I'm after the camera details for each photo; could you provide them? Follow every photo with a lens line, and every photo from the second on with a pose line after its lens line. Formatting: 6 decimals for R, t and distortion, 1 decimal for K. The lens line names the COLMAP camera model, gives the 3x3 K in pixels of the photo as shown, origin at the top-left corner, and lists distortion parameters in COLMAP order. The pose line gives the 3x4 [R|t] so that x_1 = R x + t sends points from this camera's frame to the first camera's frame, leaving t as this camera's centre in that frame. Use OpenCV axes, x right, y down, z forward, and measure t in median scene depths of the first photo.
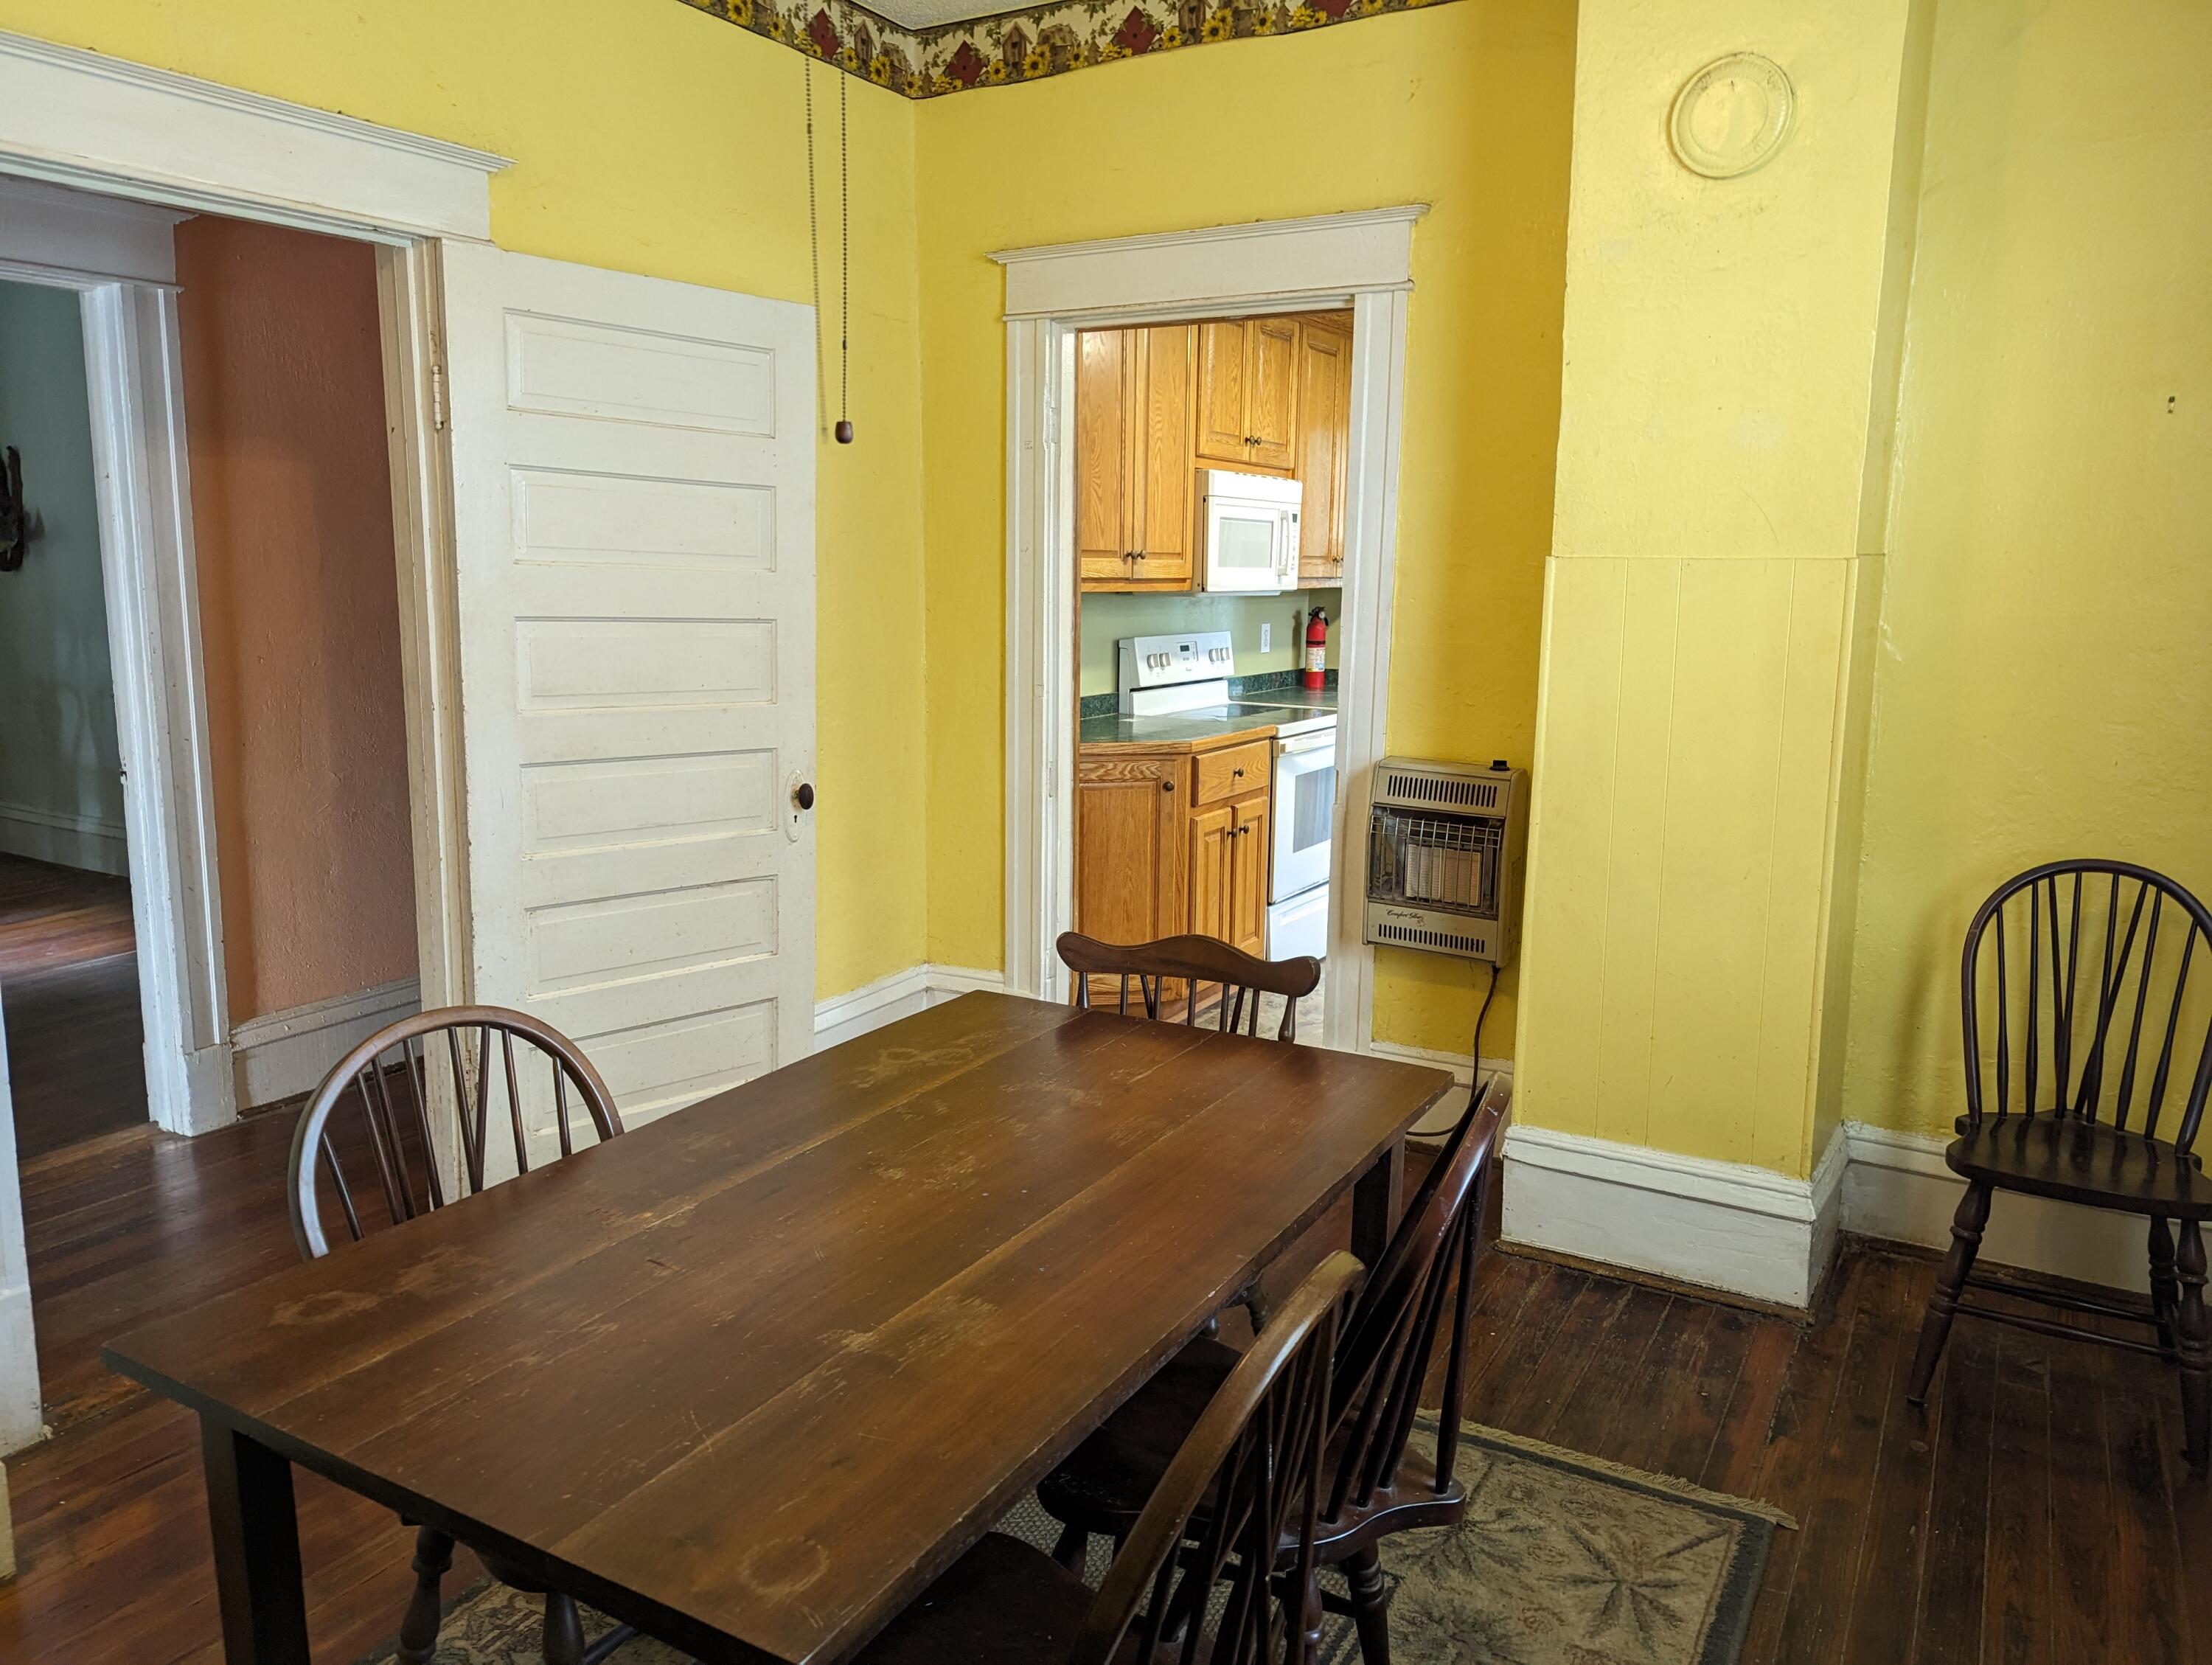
lens RADIAL K [[1544.5, 0, 1082.0], [0, 1544.5, 830.1], [0, 0, 1]] dist [0.055420, -0.040546]
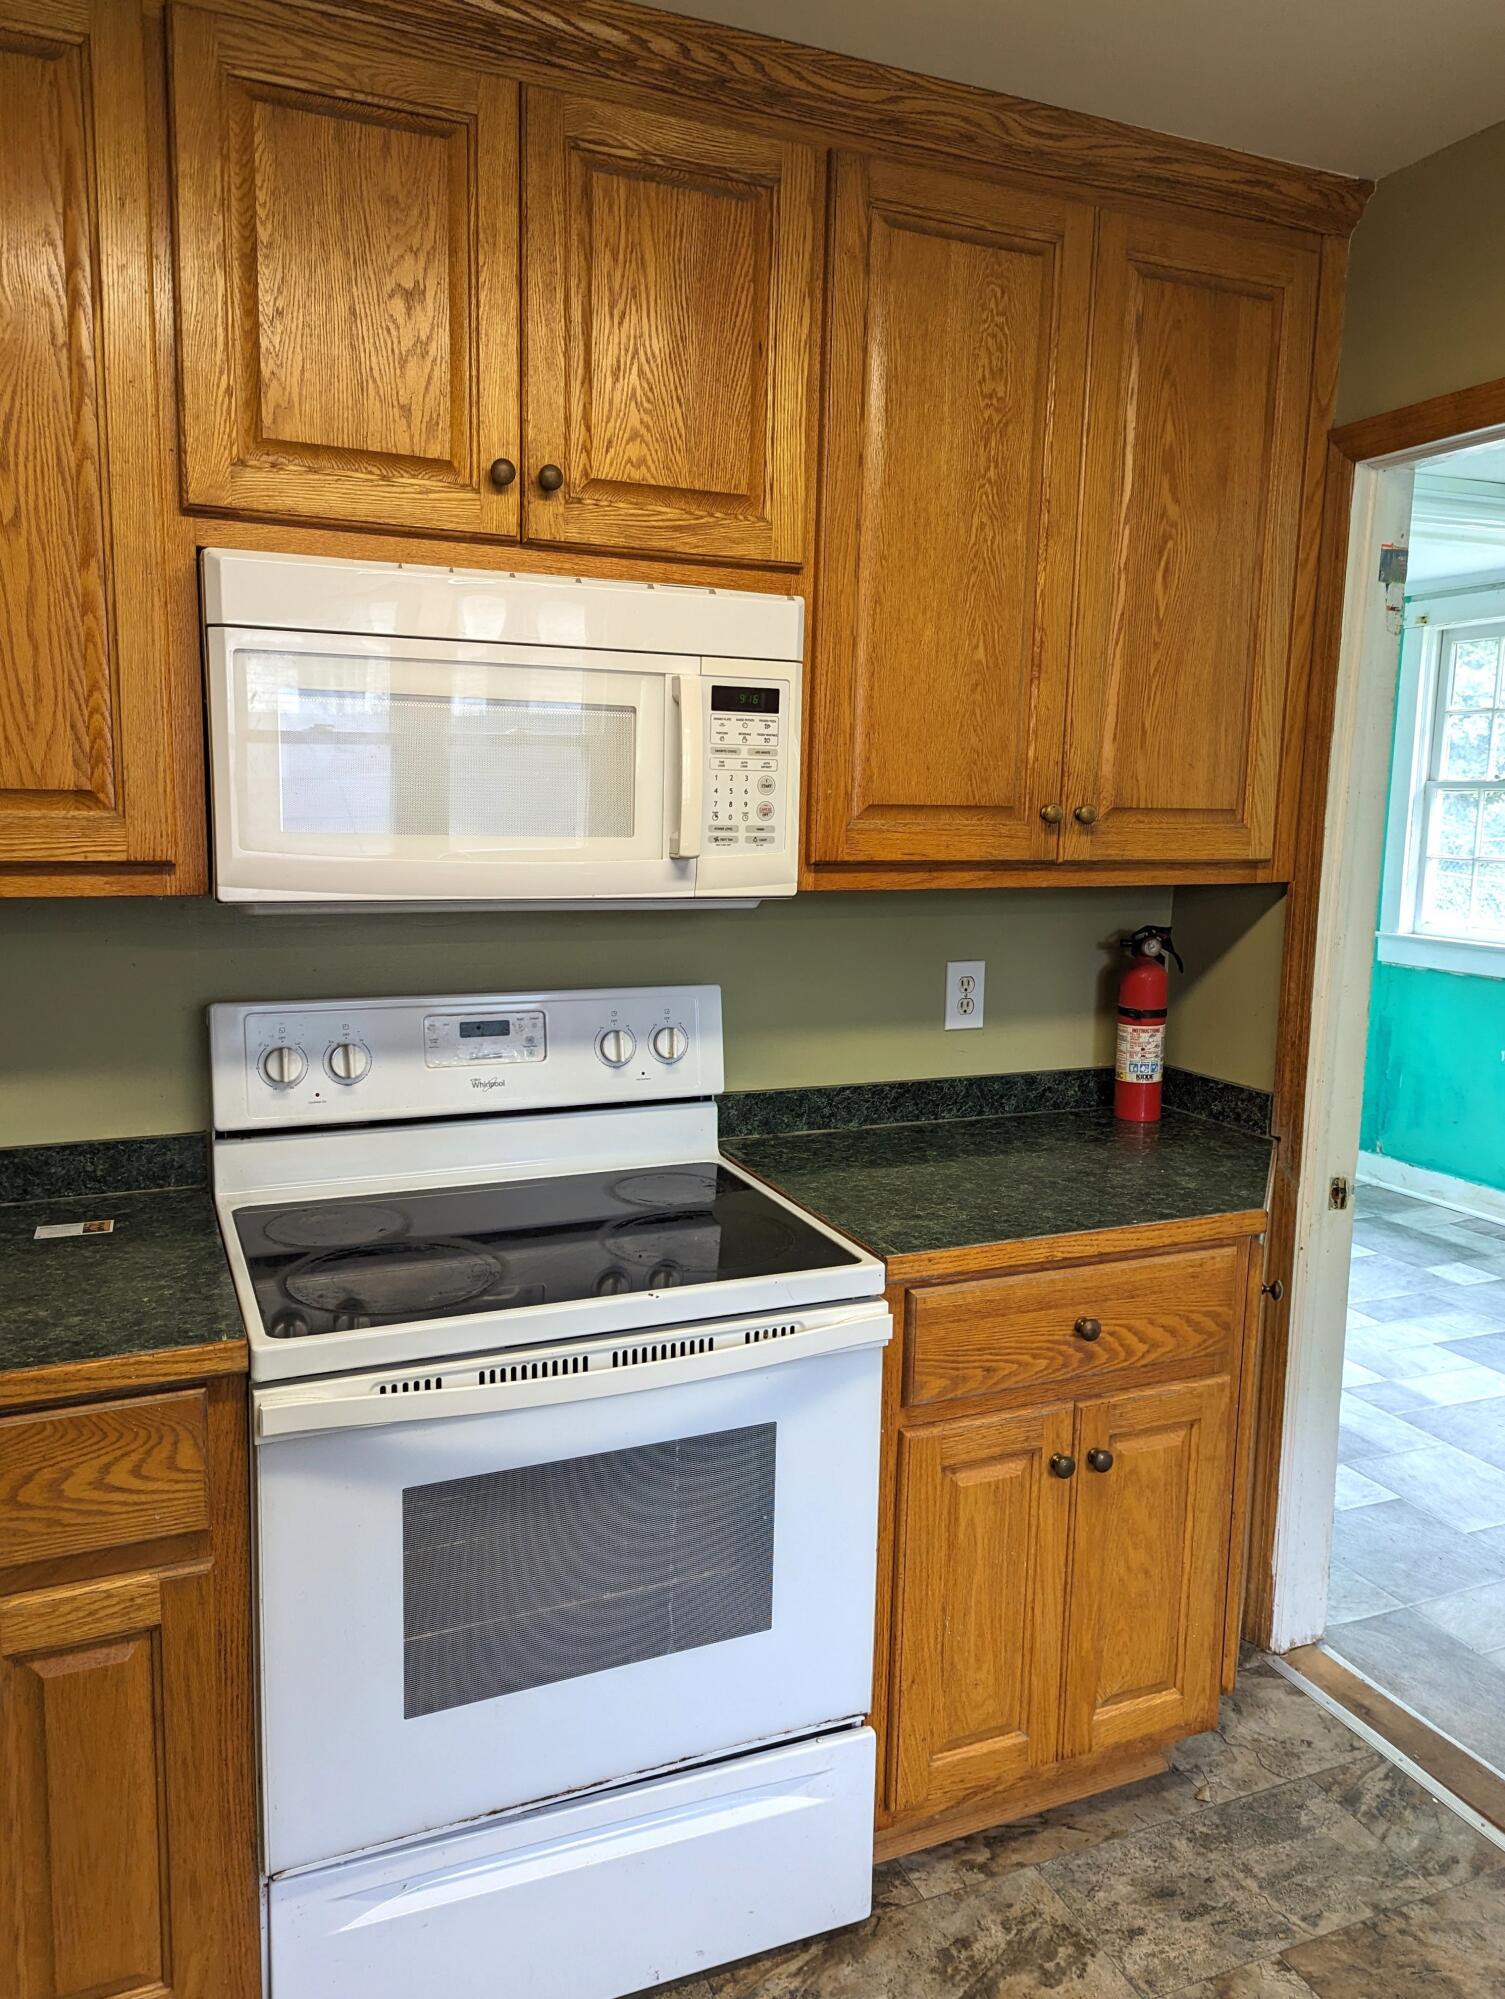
lens RADIAL K [[1395.8, 0, 741.2], [0, 1395.8, 1010.4], [0, 0, 1]] dist [0.055420, -0.040546]
pose [[0.821308, 0.054229, -0.567901, 0.324576], [-0.088393, 0.995546, -0.032770, -0.114966], [0.563595, 0.077113, 0.822444, 0.730545]]
